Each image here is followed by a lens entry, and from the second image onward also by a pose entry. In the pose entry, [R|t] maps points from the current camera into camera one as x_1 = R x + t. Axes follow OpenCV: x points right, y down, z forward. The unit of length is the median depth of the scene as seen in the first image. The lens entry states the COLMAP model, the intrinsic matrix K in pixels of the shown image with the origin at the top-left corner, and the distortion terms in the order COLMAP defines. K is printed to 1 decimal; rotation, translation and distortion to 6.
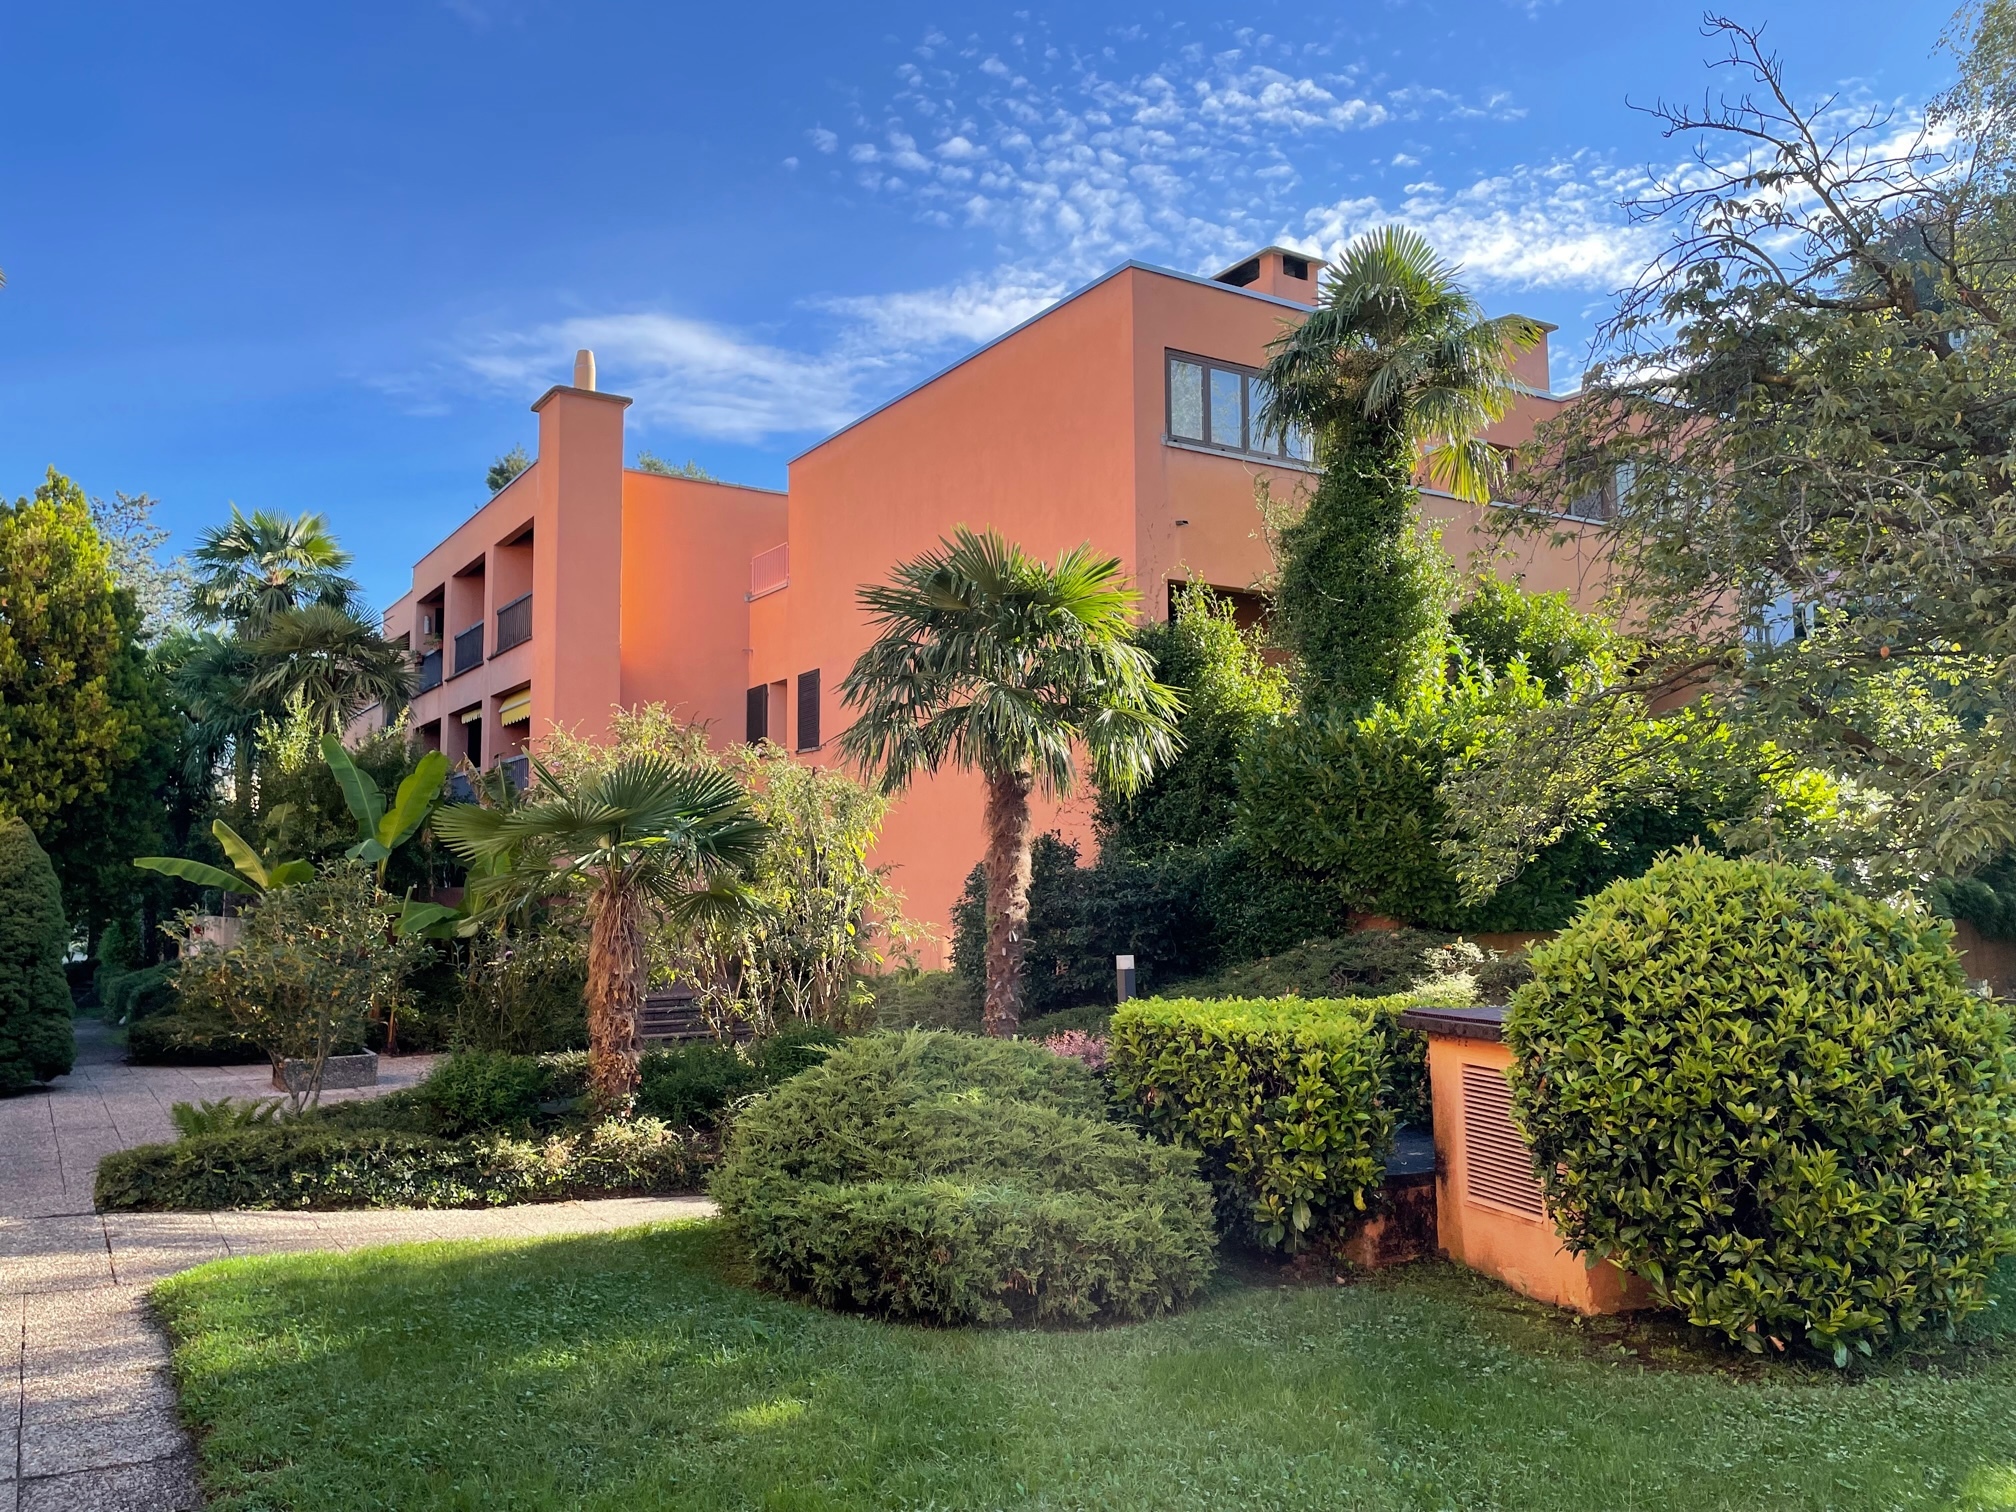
lens RADIAL K [[1512.4, 0, 1010.3], [0, 1512.4, 757.0], [0, 0, 1]] dist [0.002579, 0.000081]
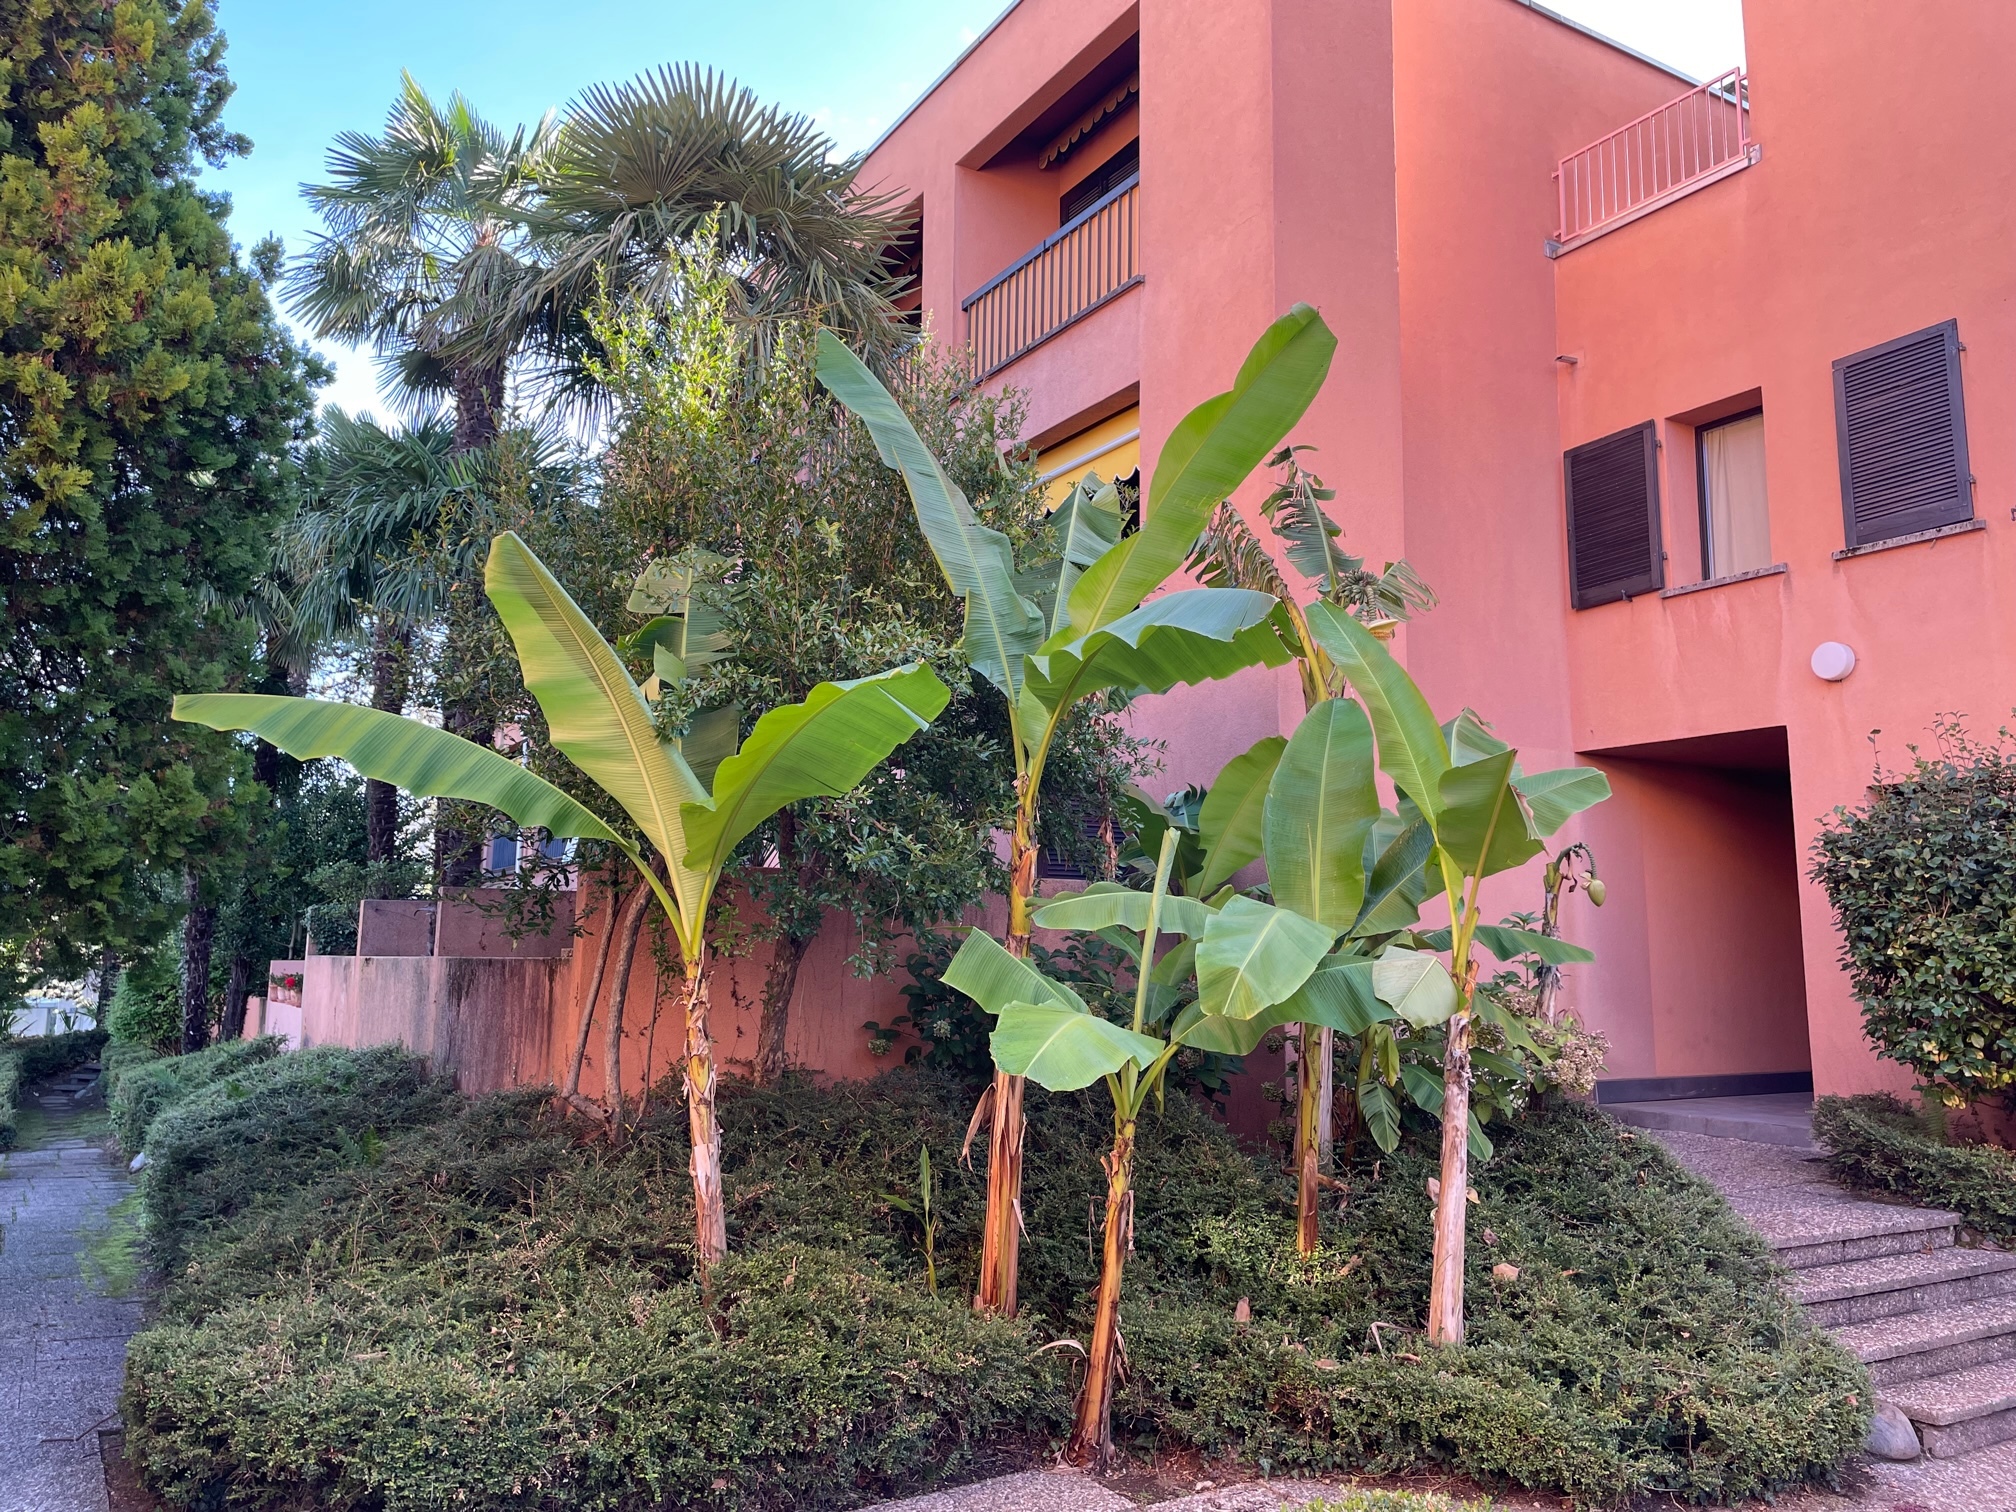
lens RADIAL K [[1512.4, 0, 1006.1], [0, 1512.4, 751.6], [0, 0, 1]] dist [0.002579, 0.000081]
pose [[0.999561, 0.013910, -0.026160, -0.412858], [-0.015176, 0.998690, -0.048862, 0.084014], [0.025446, 0.049237, 0.998463, 0.716880]]
